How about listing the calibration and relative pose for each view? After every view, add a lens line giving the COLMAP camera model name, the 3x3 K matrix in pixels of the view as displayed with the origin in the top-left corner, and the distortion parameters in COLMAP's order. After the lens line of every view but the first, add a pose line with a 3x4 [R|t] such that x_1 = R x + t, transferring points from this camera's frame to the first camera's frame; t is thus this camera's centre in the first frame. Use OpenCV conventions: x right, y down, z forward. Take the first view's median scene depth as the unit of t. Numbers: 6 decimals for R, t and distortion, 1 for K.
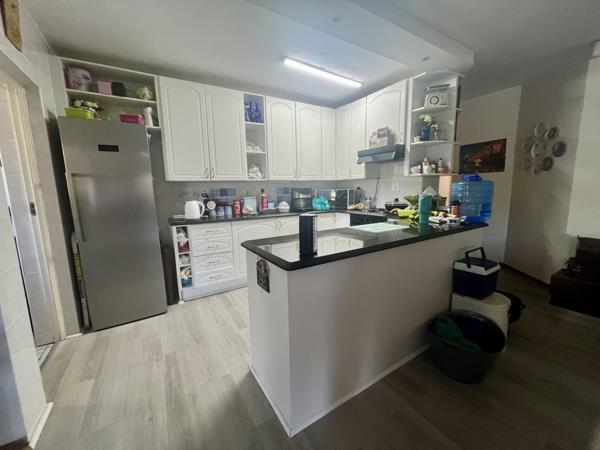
lens RADIAL K [[242.0, 0, 303.0], [0, 242.0, 224.4], [0, 0, 1]] dist [-0.002597, -0.000163]
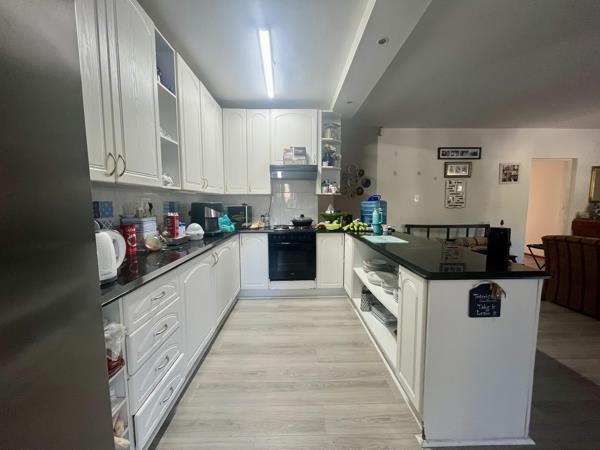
lens RADIAL K [[242.0, 0, 299.0], [0, 242.0, 224.3], [0, 0, 1]] dist [-0.002597, -0.000163]
pose [[0.527613, -0.055564, 0.847666, -0.572787], [0.117035, 0.993098, -0.007749, -0.063585], [-0.841384, 0.103296, 0.530474, 0.491631]]
